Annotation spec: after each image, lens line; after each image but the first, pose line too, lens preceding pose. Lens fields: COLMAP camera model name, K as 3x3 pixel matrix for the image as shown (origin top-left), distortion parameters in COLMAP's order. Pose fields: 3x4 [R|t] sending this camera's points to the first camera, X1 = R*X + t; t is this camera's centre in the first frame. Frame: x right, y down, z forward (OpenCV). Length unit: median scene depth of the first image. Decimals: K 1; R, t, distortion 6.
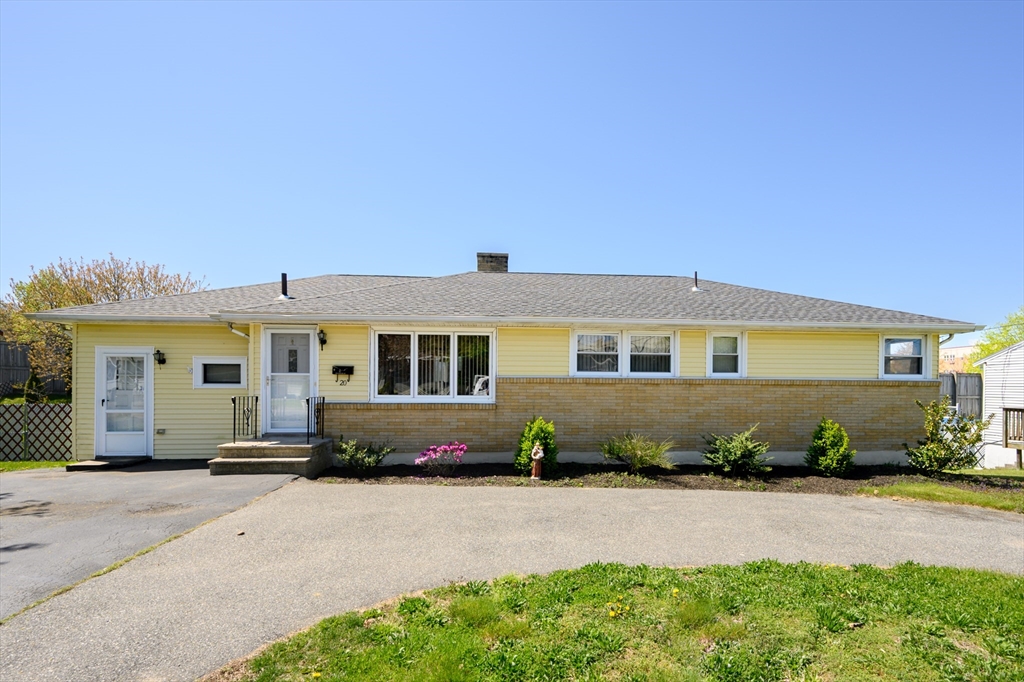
lens RADIAL K [[450.5, 0, 515.5], [0, 450.5, 360.7], [0, 0, 1]] dist [0.004858, 0.000258]
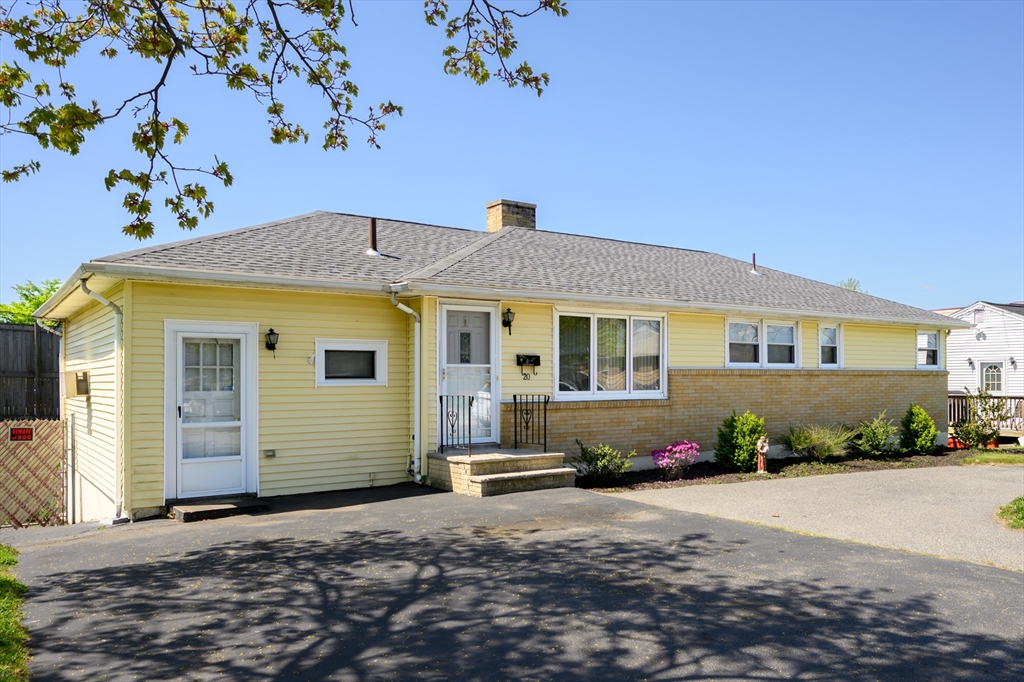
lens RADIAL K [[762.2, 0, 510.9], [0, 762.2, 339.0], [0, 0, 1]] dist [0.012657, 0.000752]
pose [[0.863200, 0.016880, 0.504579, -1.043403], [-0.017105, 0.999845, -0.004186, -0.009798], [-0.504572, -0.005017, 0.863355, -0.124346]]
